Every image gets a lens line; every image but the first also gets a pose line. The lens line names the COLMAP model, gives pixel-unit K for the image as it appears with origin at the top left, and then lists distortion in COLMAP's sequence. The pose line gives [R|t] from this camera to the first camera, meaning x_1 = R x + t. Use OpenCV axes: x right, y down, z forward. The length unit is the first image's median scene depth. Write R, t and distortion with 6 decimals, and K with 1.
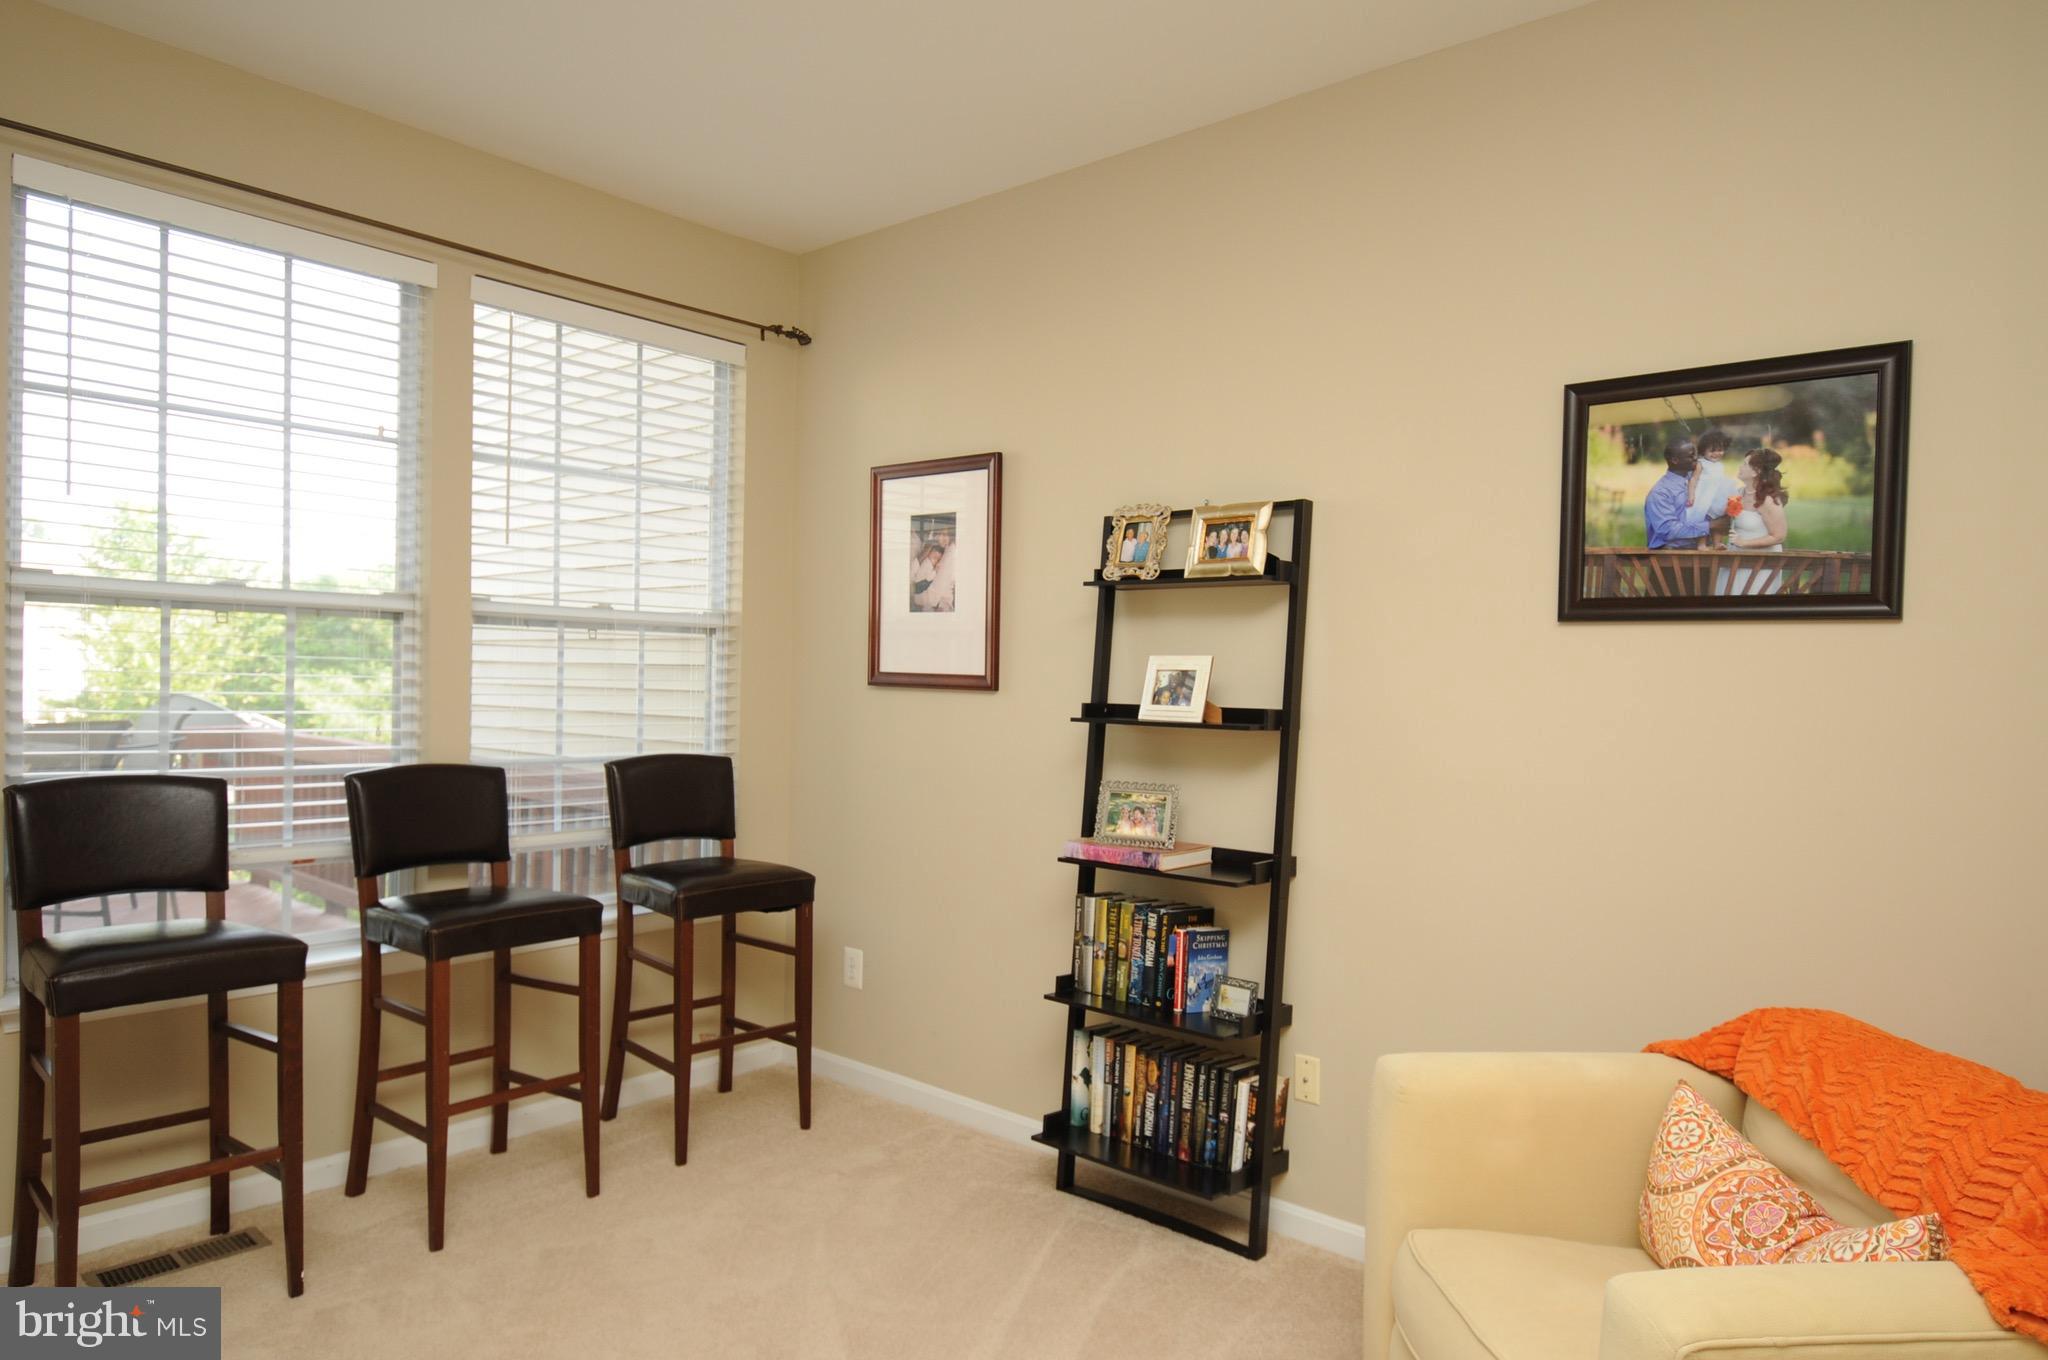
lens RADIAL K [[1165.7, 0, 1011.9], [0, 1165.7, 697.0], [0, 0, 1]] dist [0.002724, -0.000628]
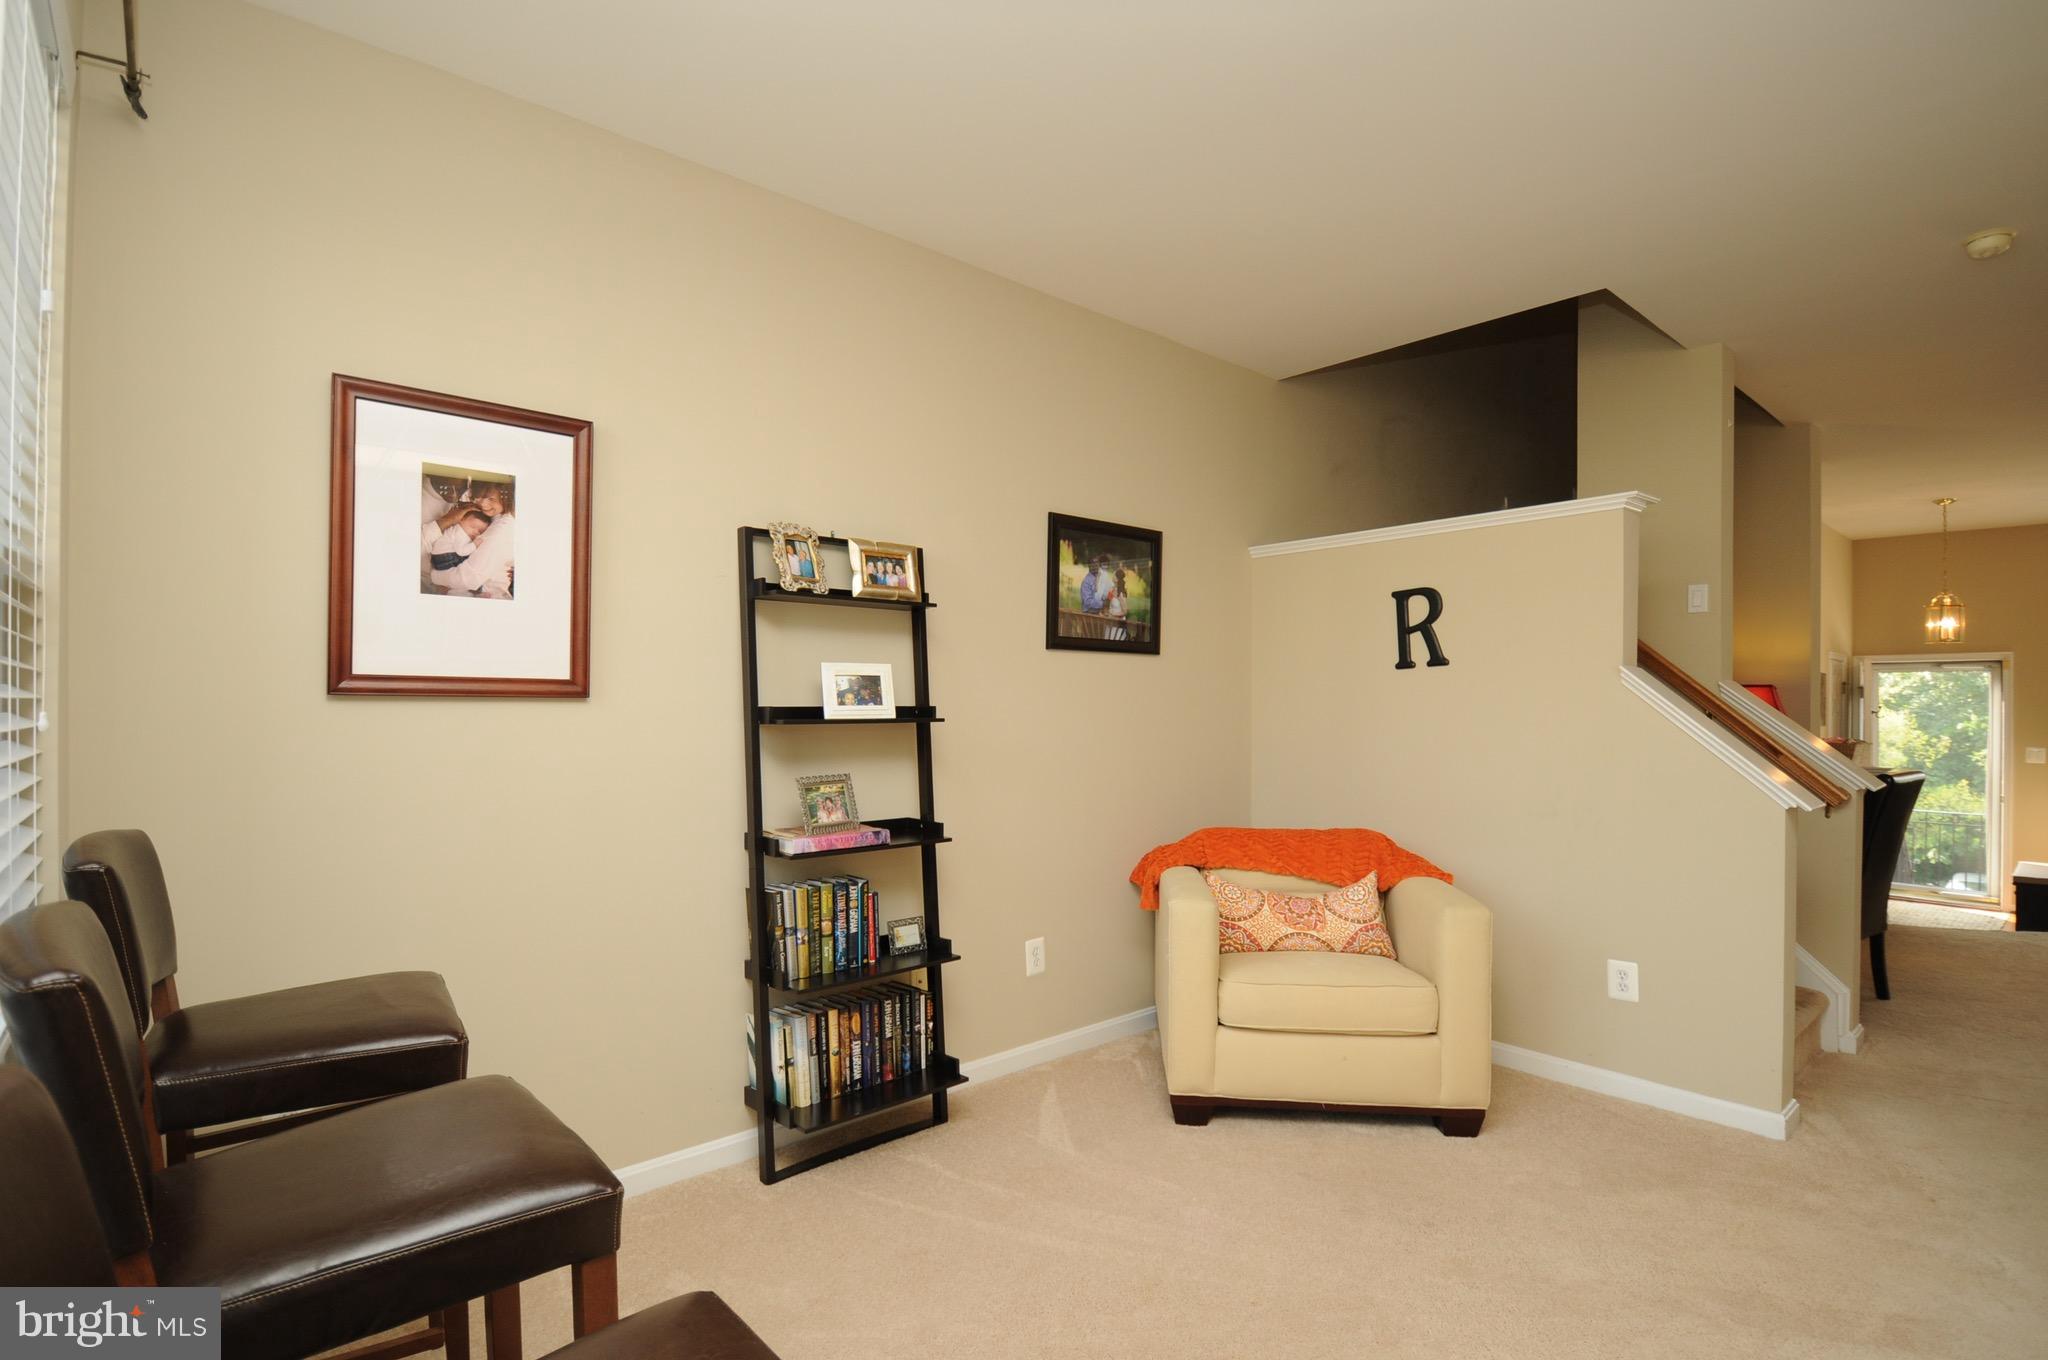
lens RADIAL K [[968.8, 0, 1023.0], [0, 968.8, 701.3], [0, 0, 1]] dist [-0.001626, -0.000267]
pose [[0.168621, -0.017051, 0.985533, -0.793894], [0.022049, 0.999665, 0.013524, -0.006370], [-0.985434, 0.019450, 0.168941, 0.670162]]
